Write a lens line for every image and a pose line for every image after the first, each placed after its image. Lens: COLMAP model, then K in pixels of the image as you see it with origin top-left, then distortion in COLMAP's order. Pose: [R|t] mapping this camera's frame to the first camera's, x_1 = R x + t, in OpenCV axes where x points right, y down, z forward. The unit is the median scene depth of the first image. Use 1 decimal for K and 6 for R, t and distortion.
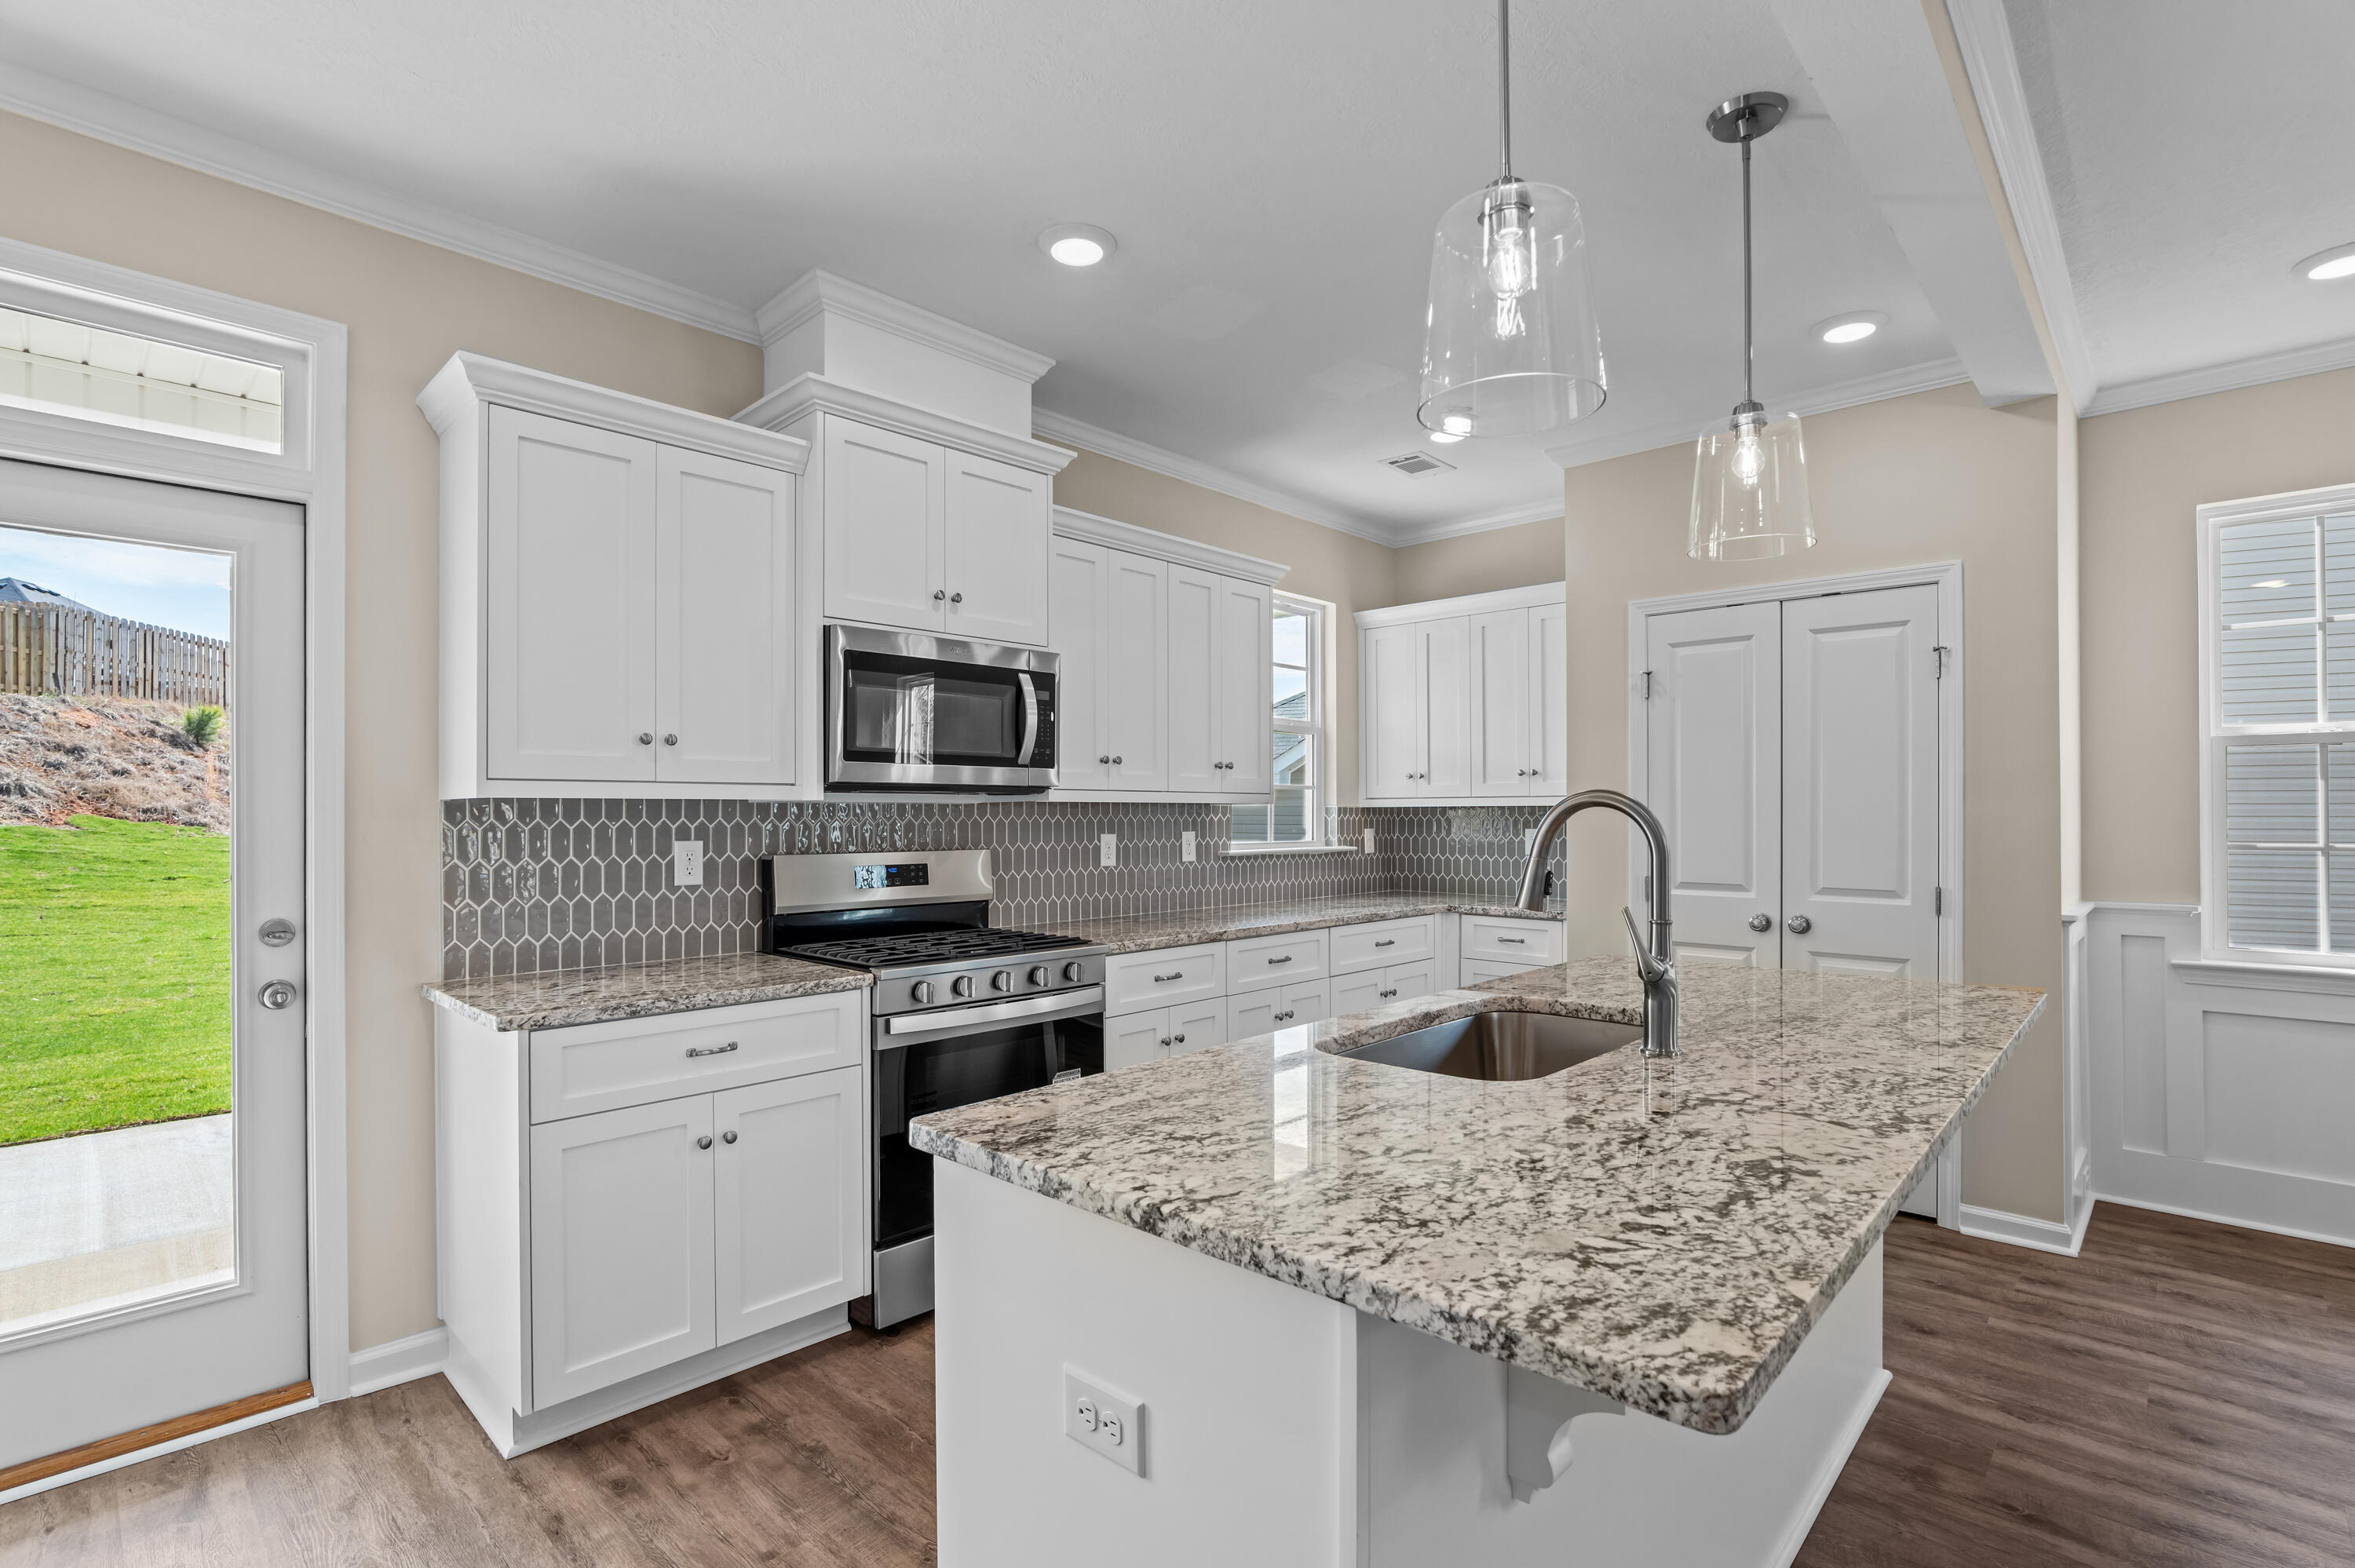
lens RADIAL K [[1094.6, 0, 1173.9], [0, 1094.6, 807.7], [0, 0, 1]] dist [-0.013227, 0.002390]
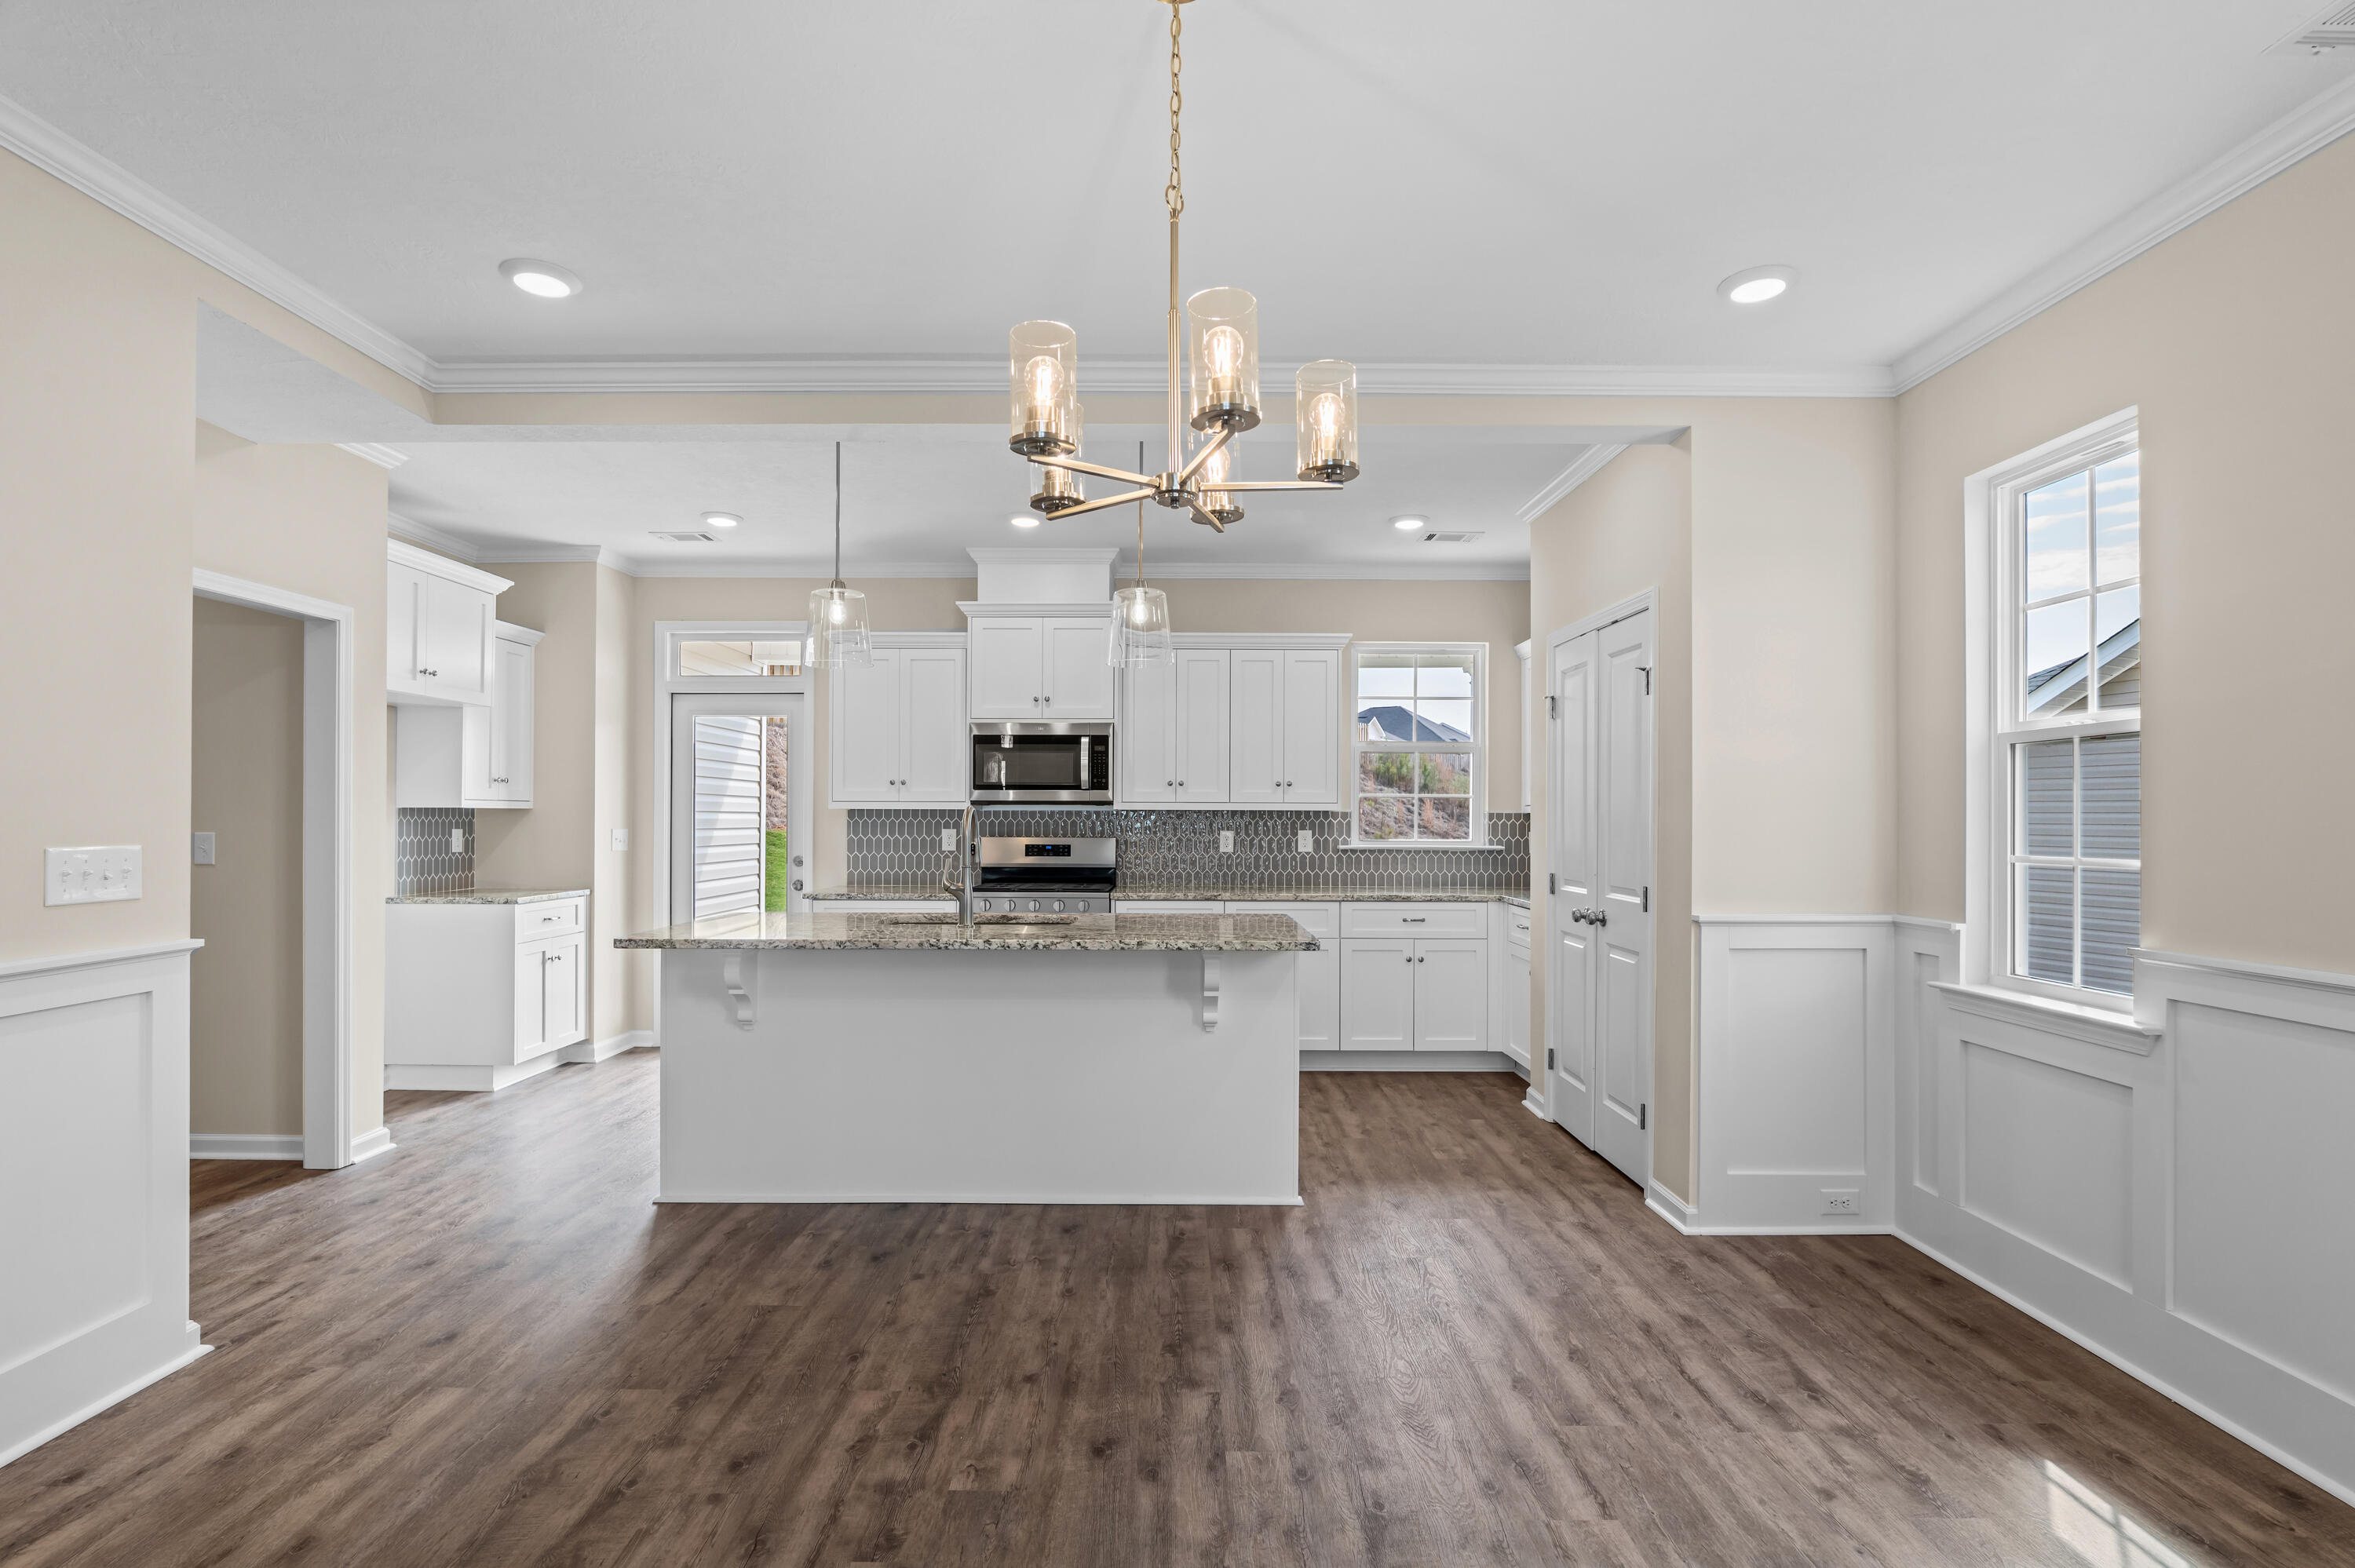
lens RADIAL K [[1094.6, 0, 1174.7], [0, 1094.6, 802.9], [0, 0, 1]] dist [-0.013227, 0.002390]
pose [[0.689674, -0.005146, -0.724102, 1.207583], [-0.000821, 0.999969, -0.007888, -0.002877], [0.724120, 0.006035, 0.689648, -0.105946]]
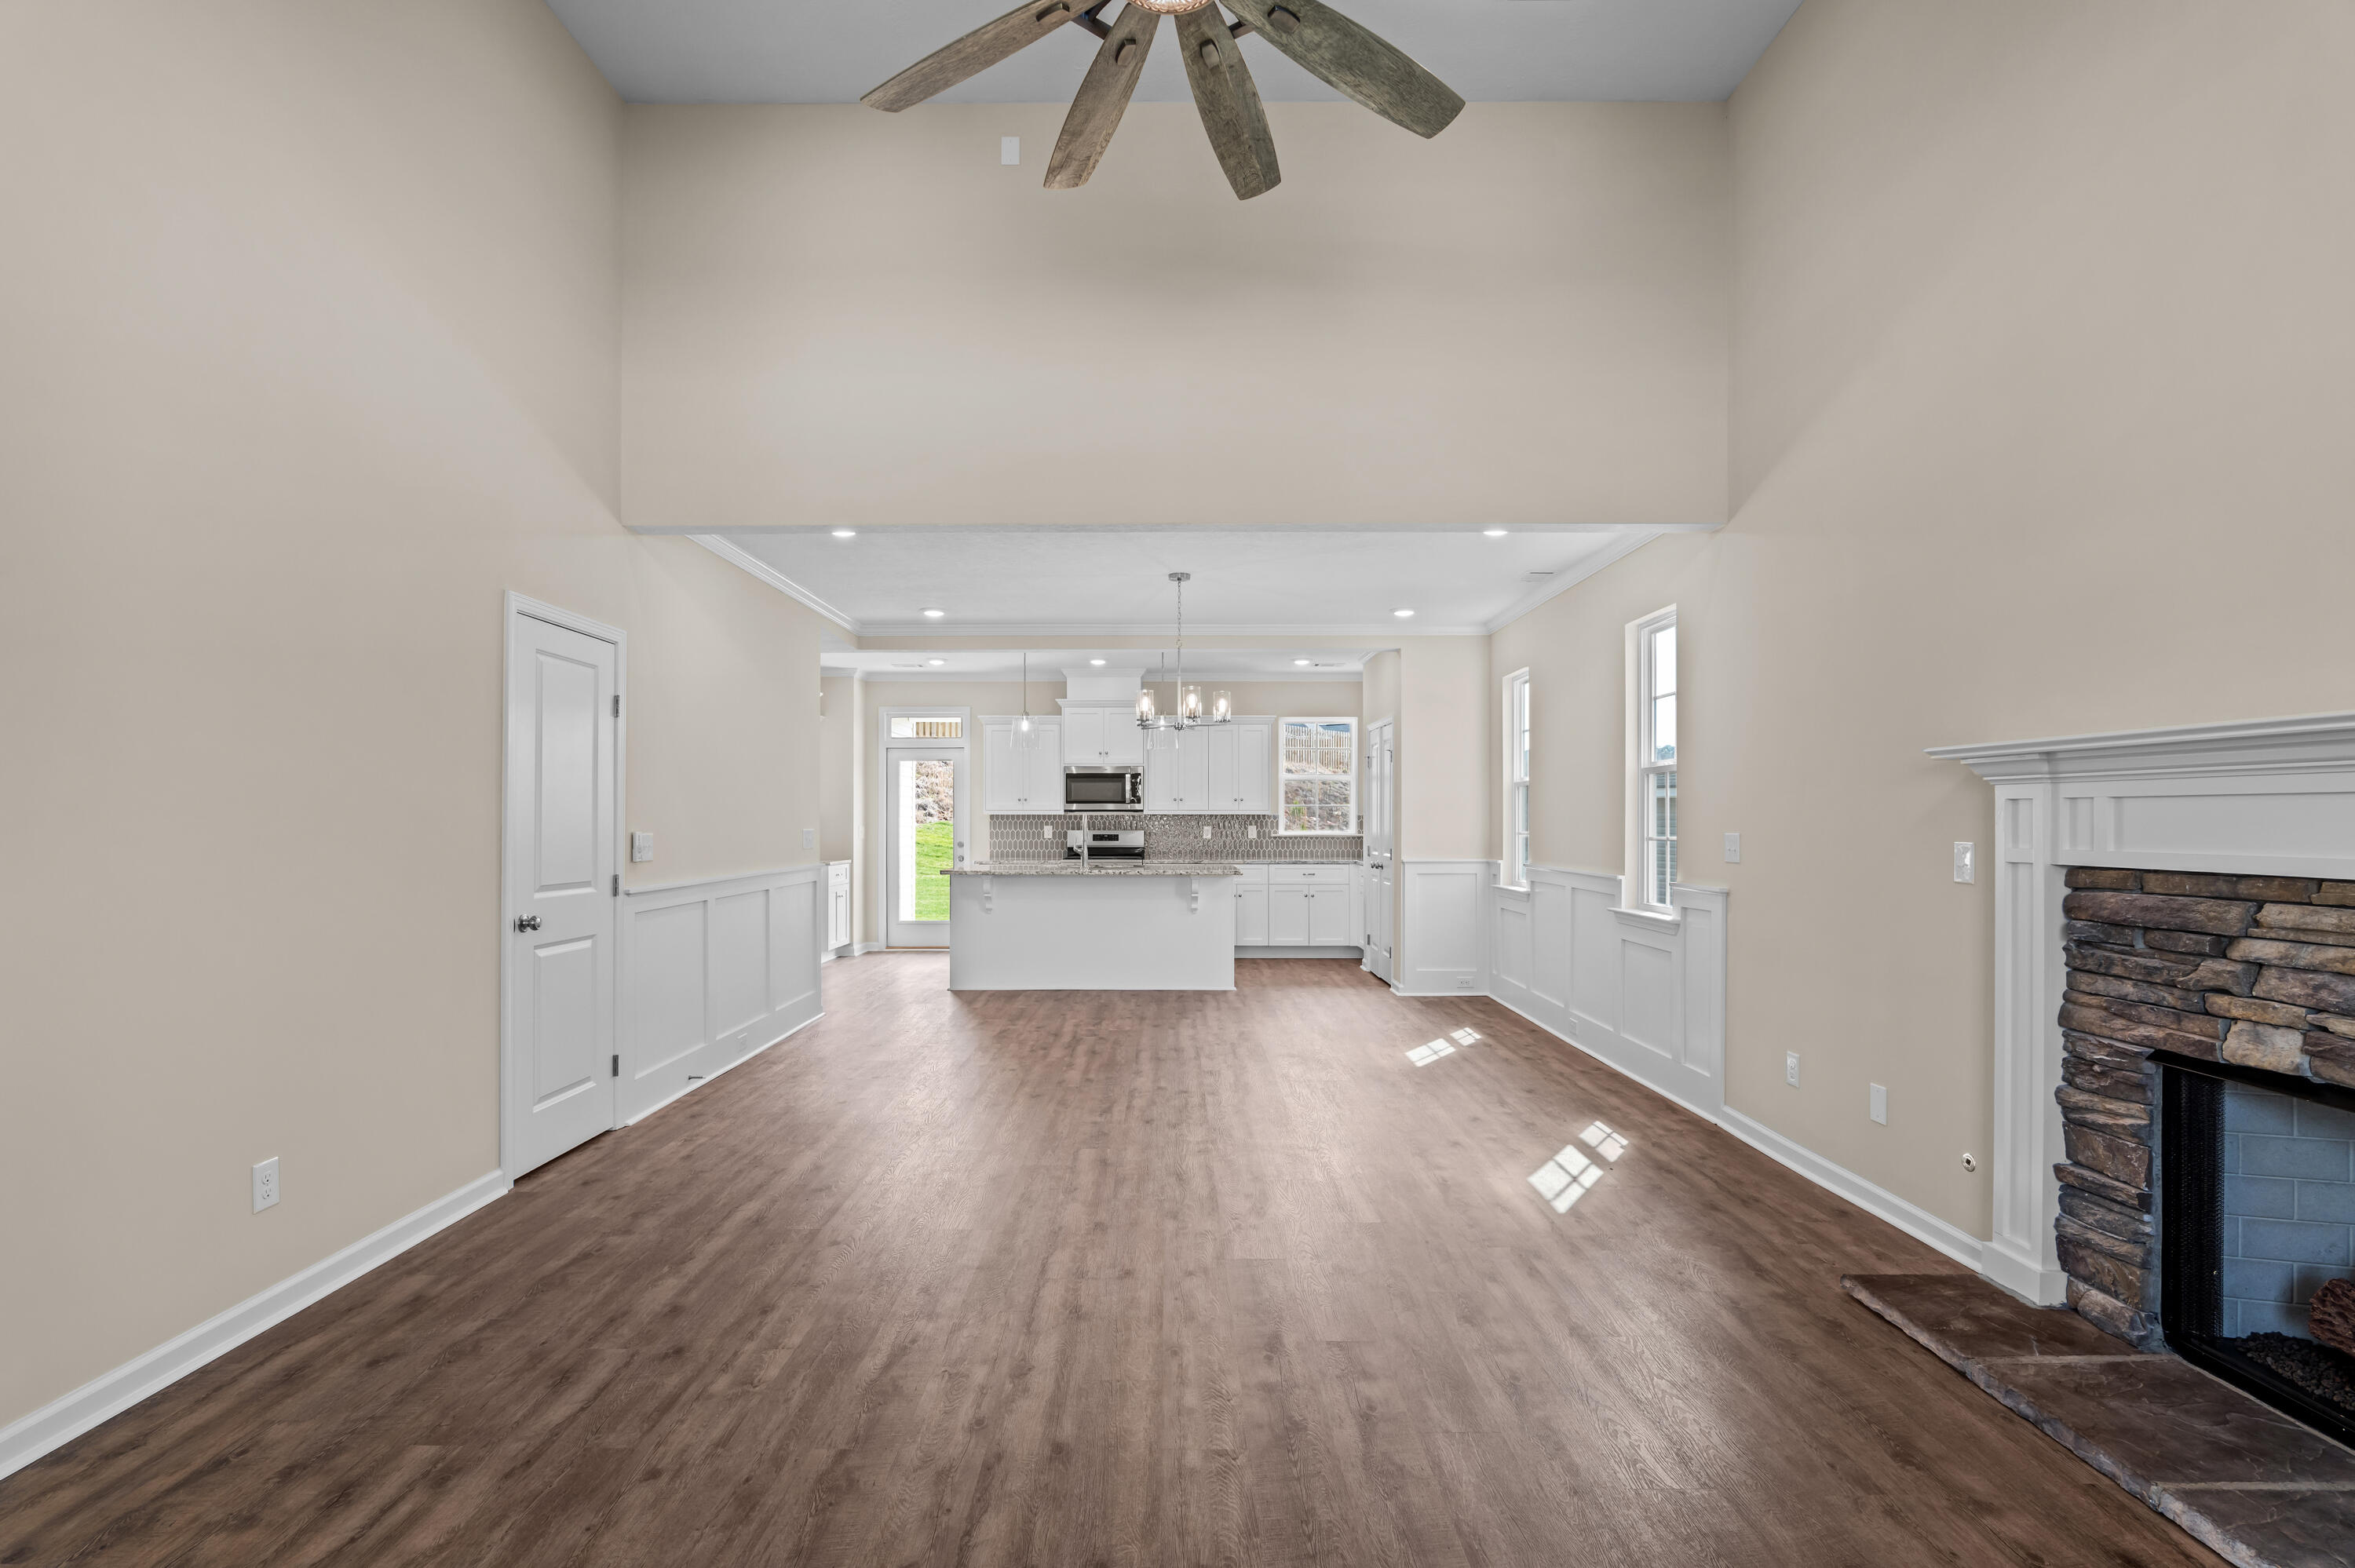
lens RADIAL K [[1094.6, 0, 1197.4], [0, 1094.6, 815.1], [0, 0, 1]] dist [-0.013227, 0.002390]
pose [[0.687590, -0.004027, -0.726088, 2.254203], [0.004277, 0.999990, -0.001495, 0.002520], [0.726087, -0.002078, 0.687600, -1.012501]]
